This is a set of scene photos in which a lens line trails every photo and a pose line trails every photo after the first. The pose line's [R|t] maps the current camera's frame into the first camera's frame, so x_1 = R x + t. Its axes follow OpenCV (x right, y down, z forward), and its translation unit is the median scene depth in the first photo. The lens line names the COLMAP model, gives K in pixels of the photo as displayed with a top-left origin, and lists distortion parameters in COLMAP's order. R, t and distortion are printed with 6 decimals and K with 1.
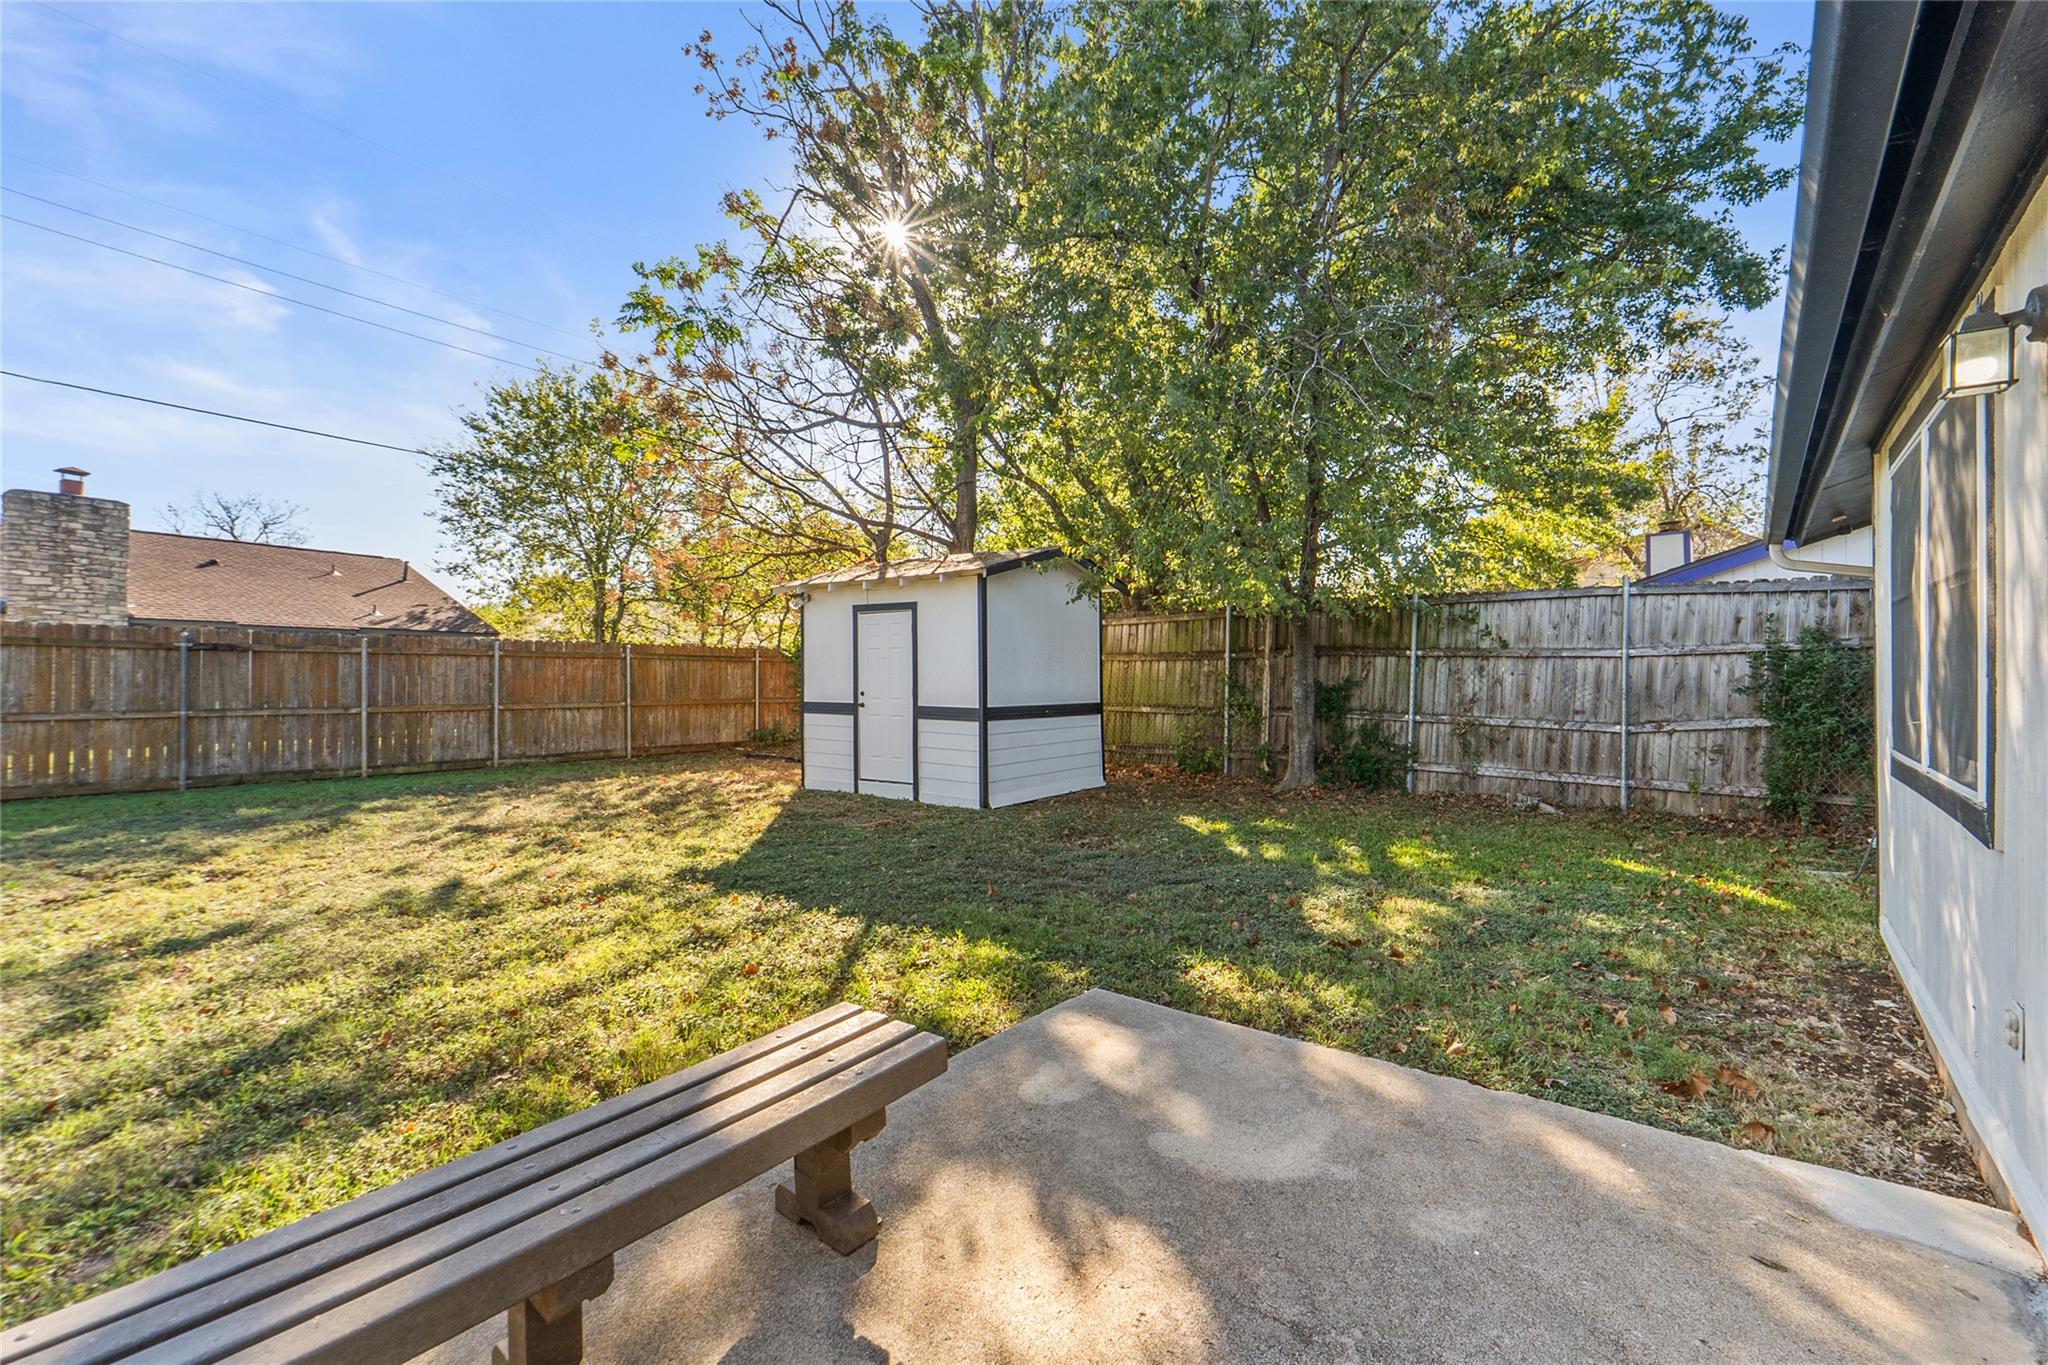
lens RADIAL K [[865.6, 0, 1037.7], [0, 865.6, 667.4], [0, 0, 1]] dist [-0.007883, 0.000055]
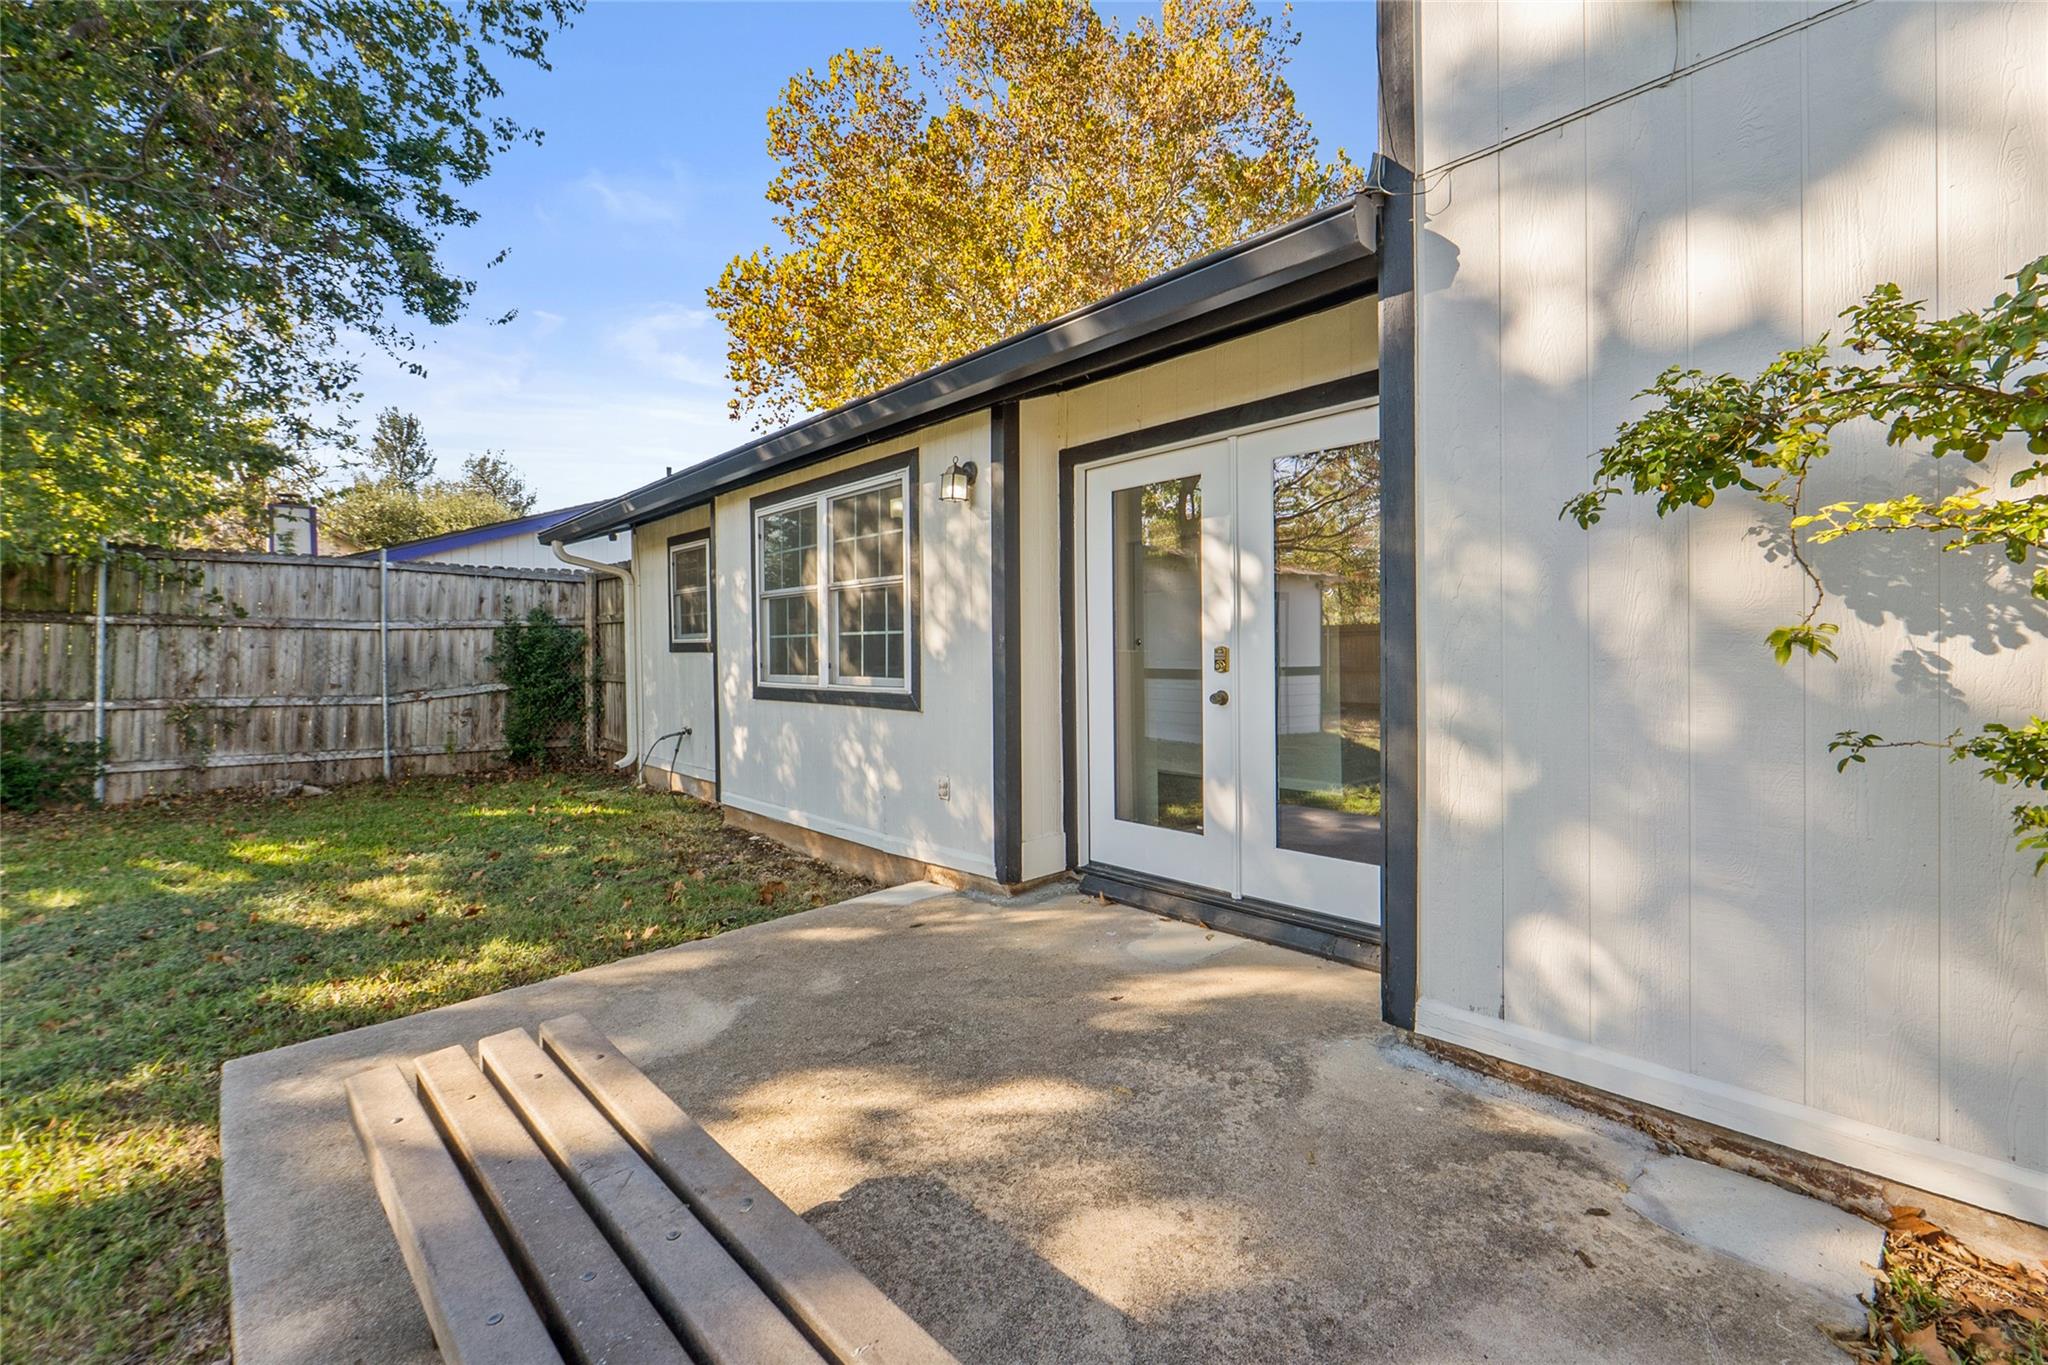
lens RADIAL K [[865.6, 0, 1037.7], [0, 865.6, 667.4], [0, 0, 1]] dist [-0.007883, 0.000055]
pose [[0.122690, -0.019661, 0.992250, -0.237194], [0.002804, 0.999807, 0.019464, 0.014828], [-0.992441, 0.000394, 0.122722, 0.107621]]
